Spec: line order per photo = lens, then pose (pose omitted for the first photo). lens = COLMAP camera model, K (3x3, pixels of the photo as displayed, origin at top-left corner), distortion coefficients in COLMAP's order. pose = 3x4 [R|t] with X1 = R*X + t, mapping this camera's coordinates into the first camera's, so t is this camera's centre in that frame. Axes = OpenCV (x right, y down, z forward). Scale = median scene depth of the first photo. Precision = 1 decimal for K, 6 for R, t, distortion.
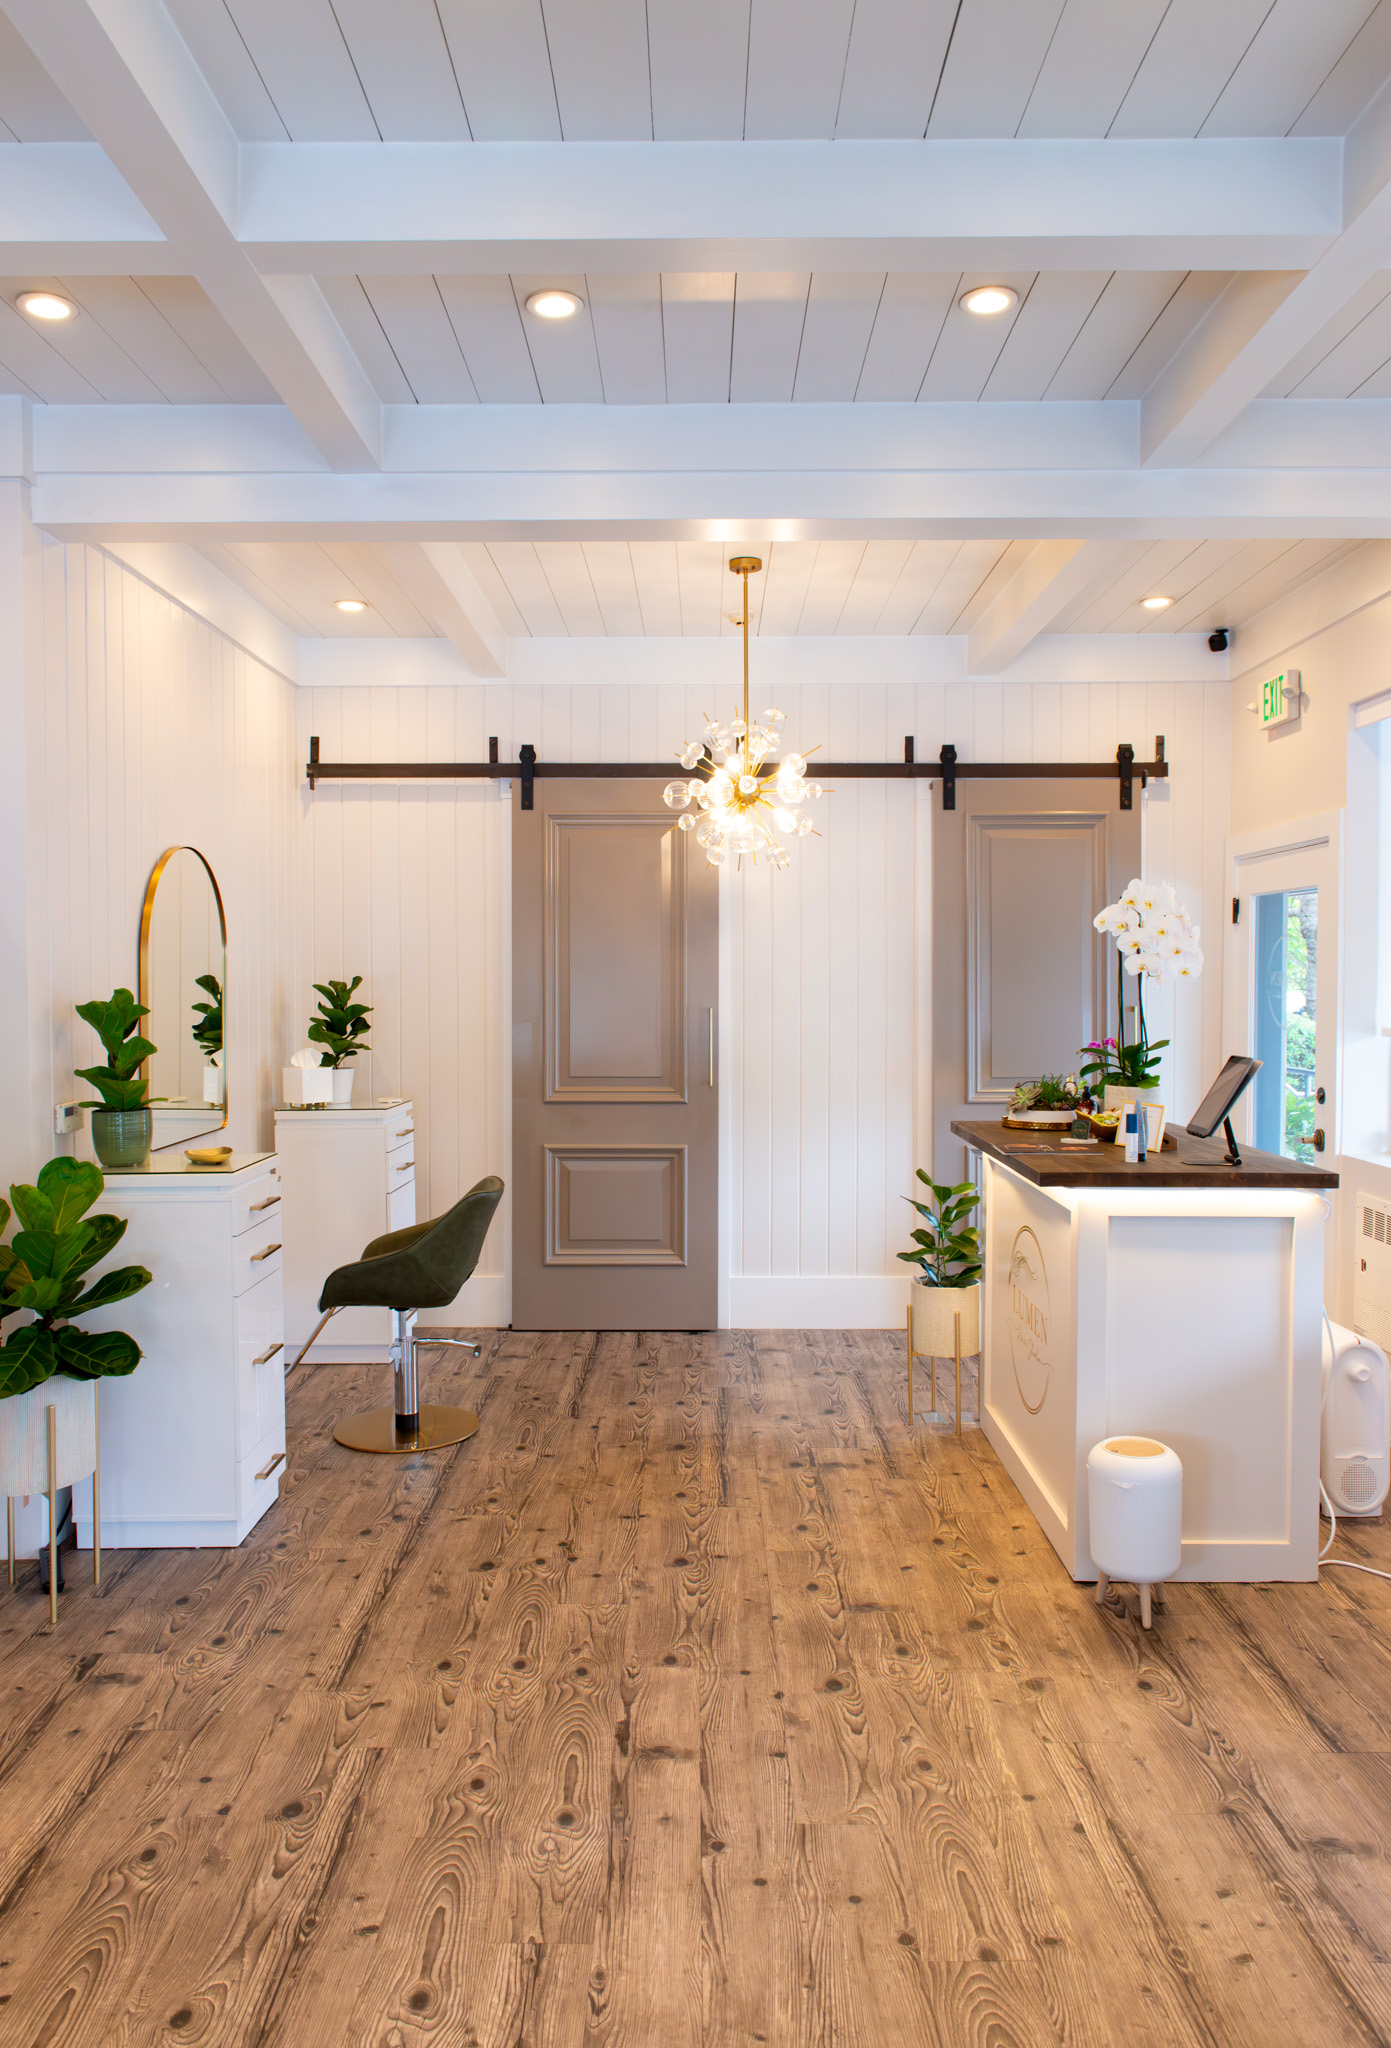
lens RADIAL K [[1397.6, 0, 695.5], [0, 1397.6, 1024.0], [0, 0, 1]] dist [-0.004675, -0.001036]
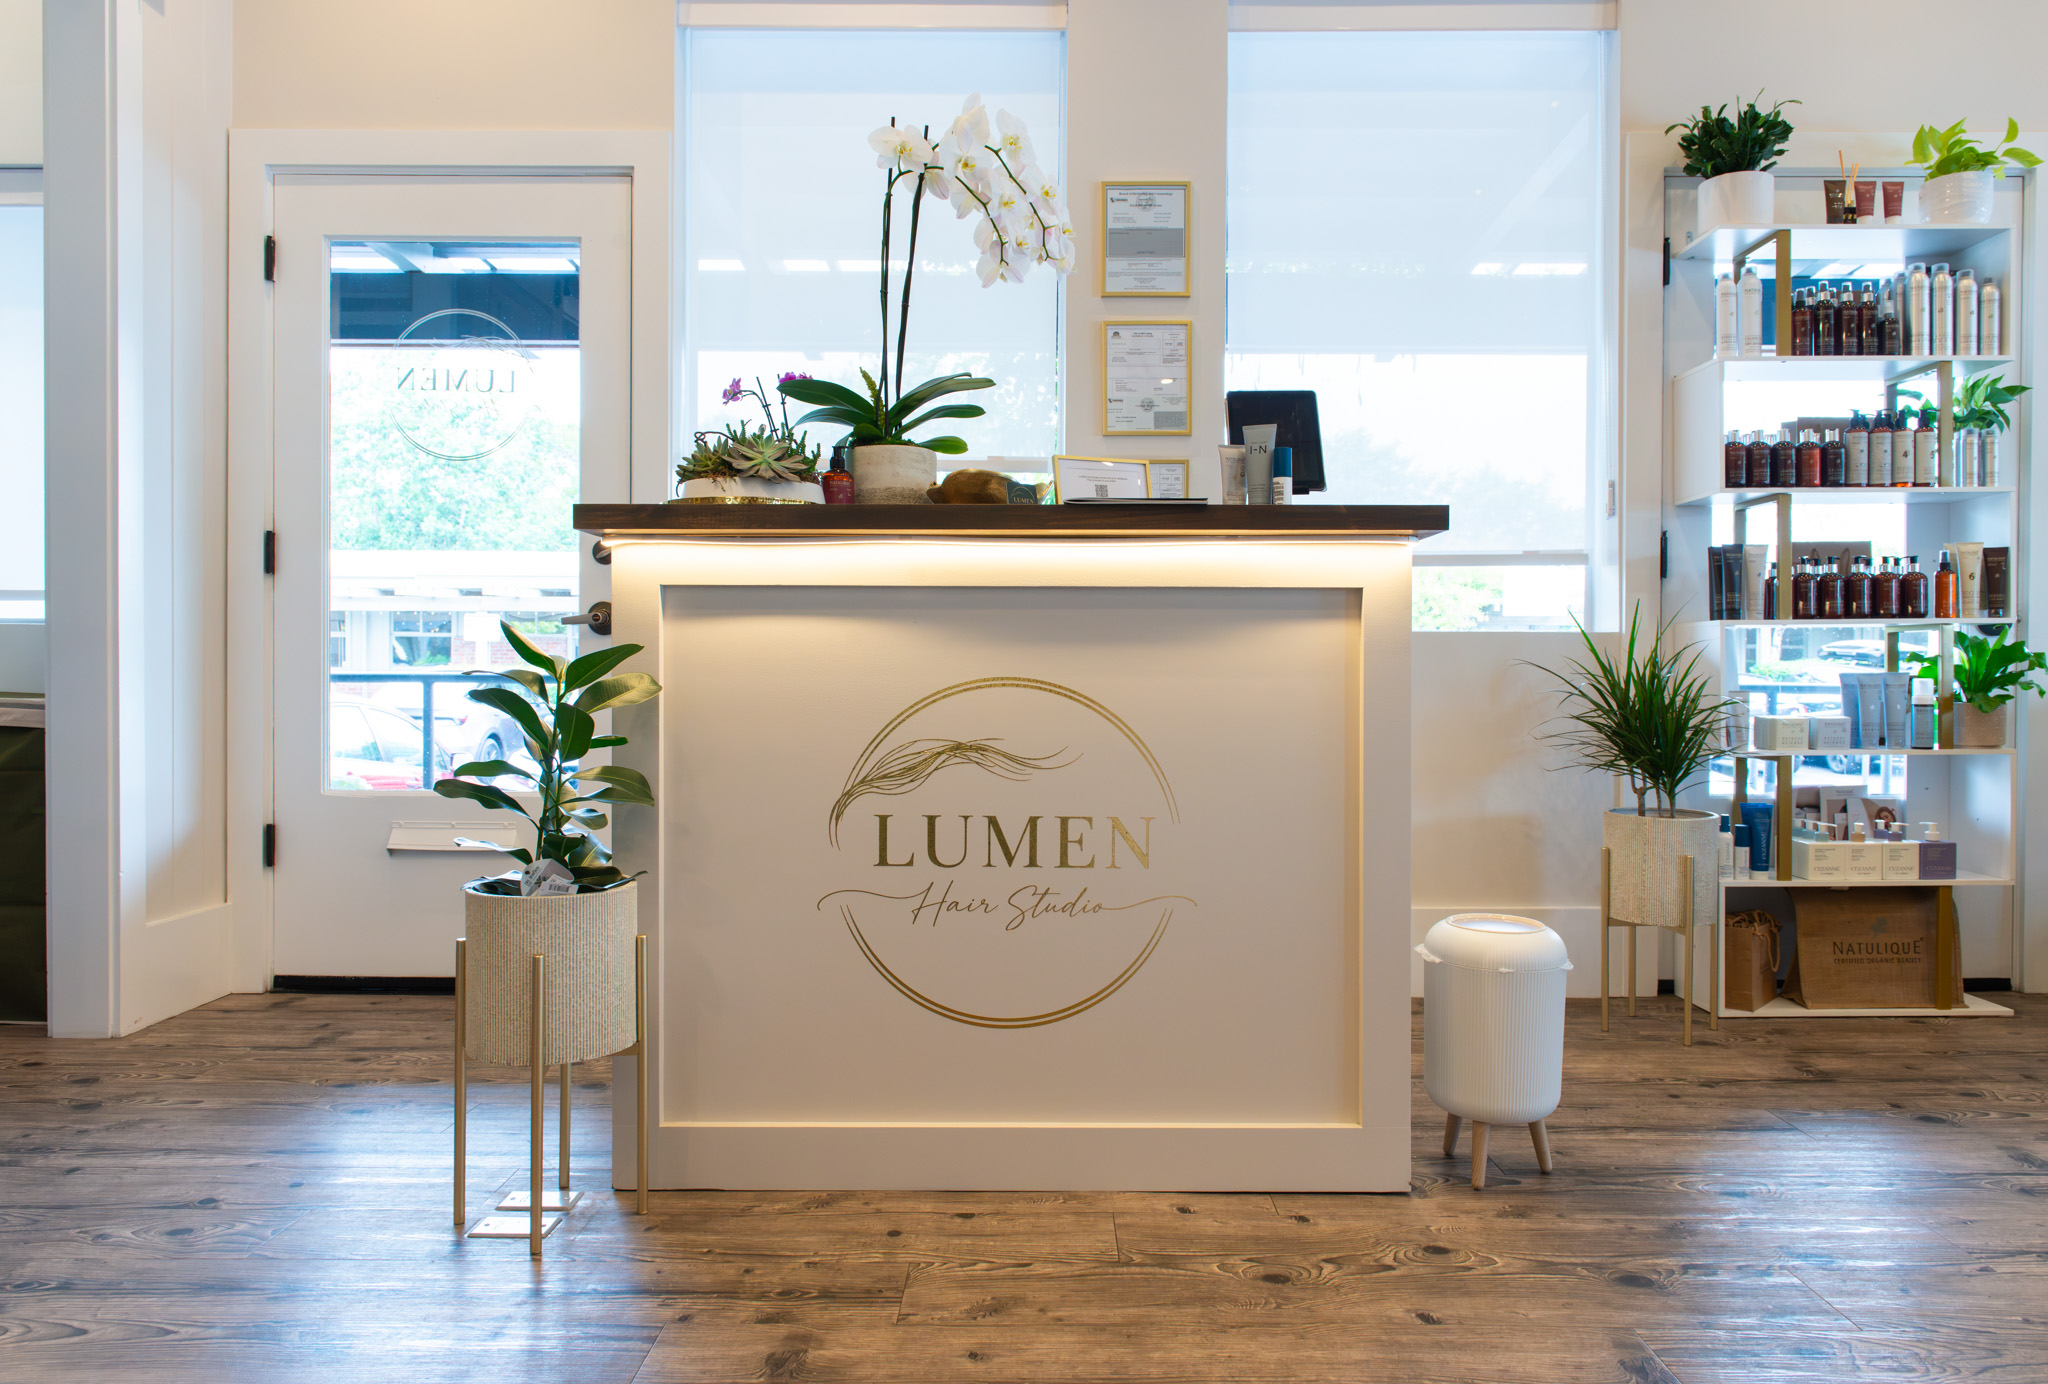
lens RADIAL K [[1397.6, 0, 1024.0], [0, 1397.6, 692.0], [0, 0, 1]] dist [-0.004675, -0.001036]
pose [[-0.007242, 0.003081, 0.999969, -0.309483], [0.035684, 0.999359, -0.002821, 0.177973], [-0.999337, 0.035663, -0.007348, 1.125344]]
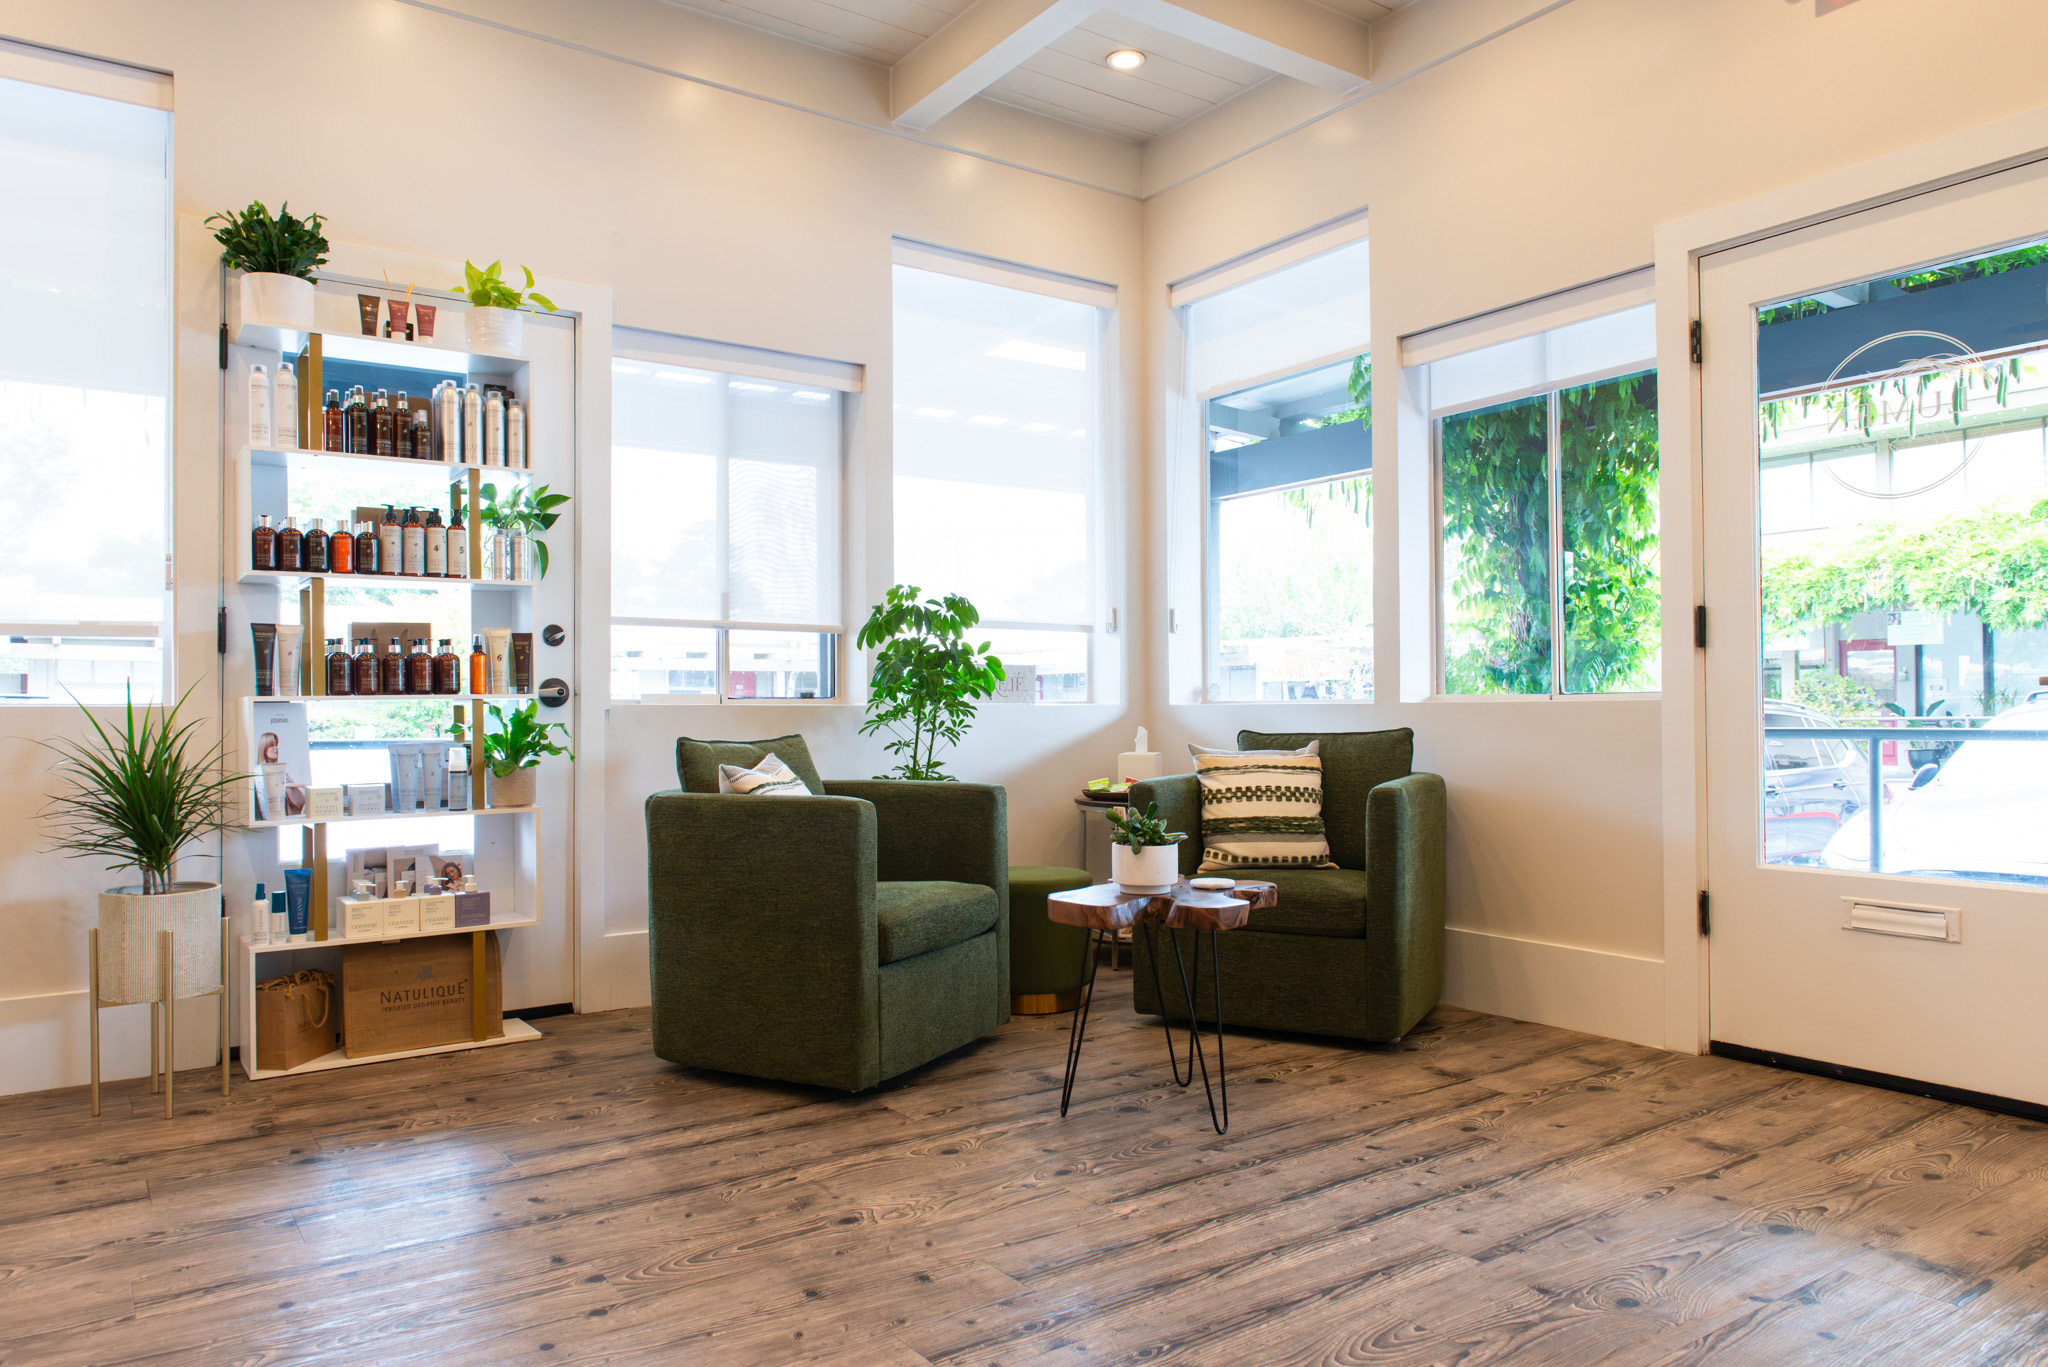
lens RADIAL K [[1392.2, 0, 1024.0], [0, 1392.2, 683.5], [0, 0, 1]] dist [0.005088, 0.004566]
pose [[-0.579182, 0.034522, 0.814467, -0.470947], [0.045566, 0.998912, -0.009937, 0.169873], [-0.813924, 0.031356, -0.580125, 0.801937]]
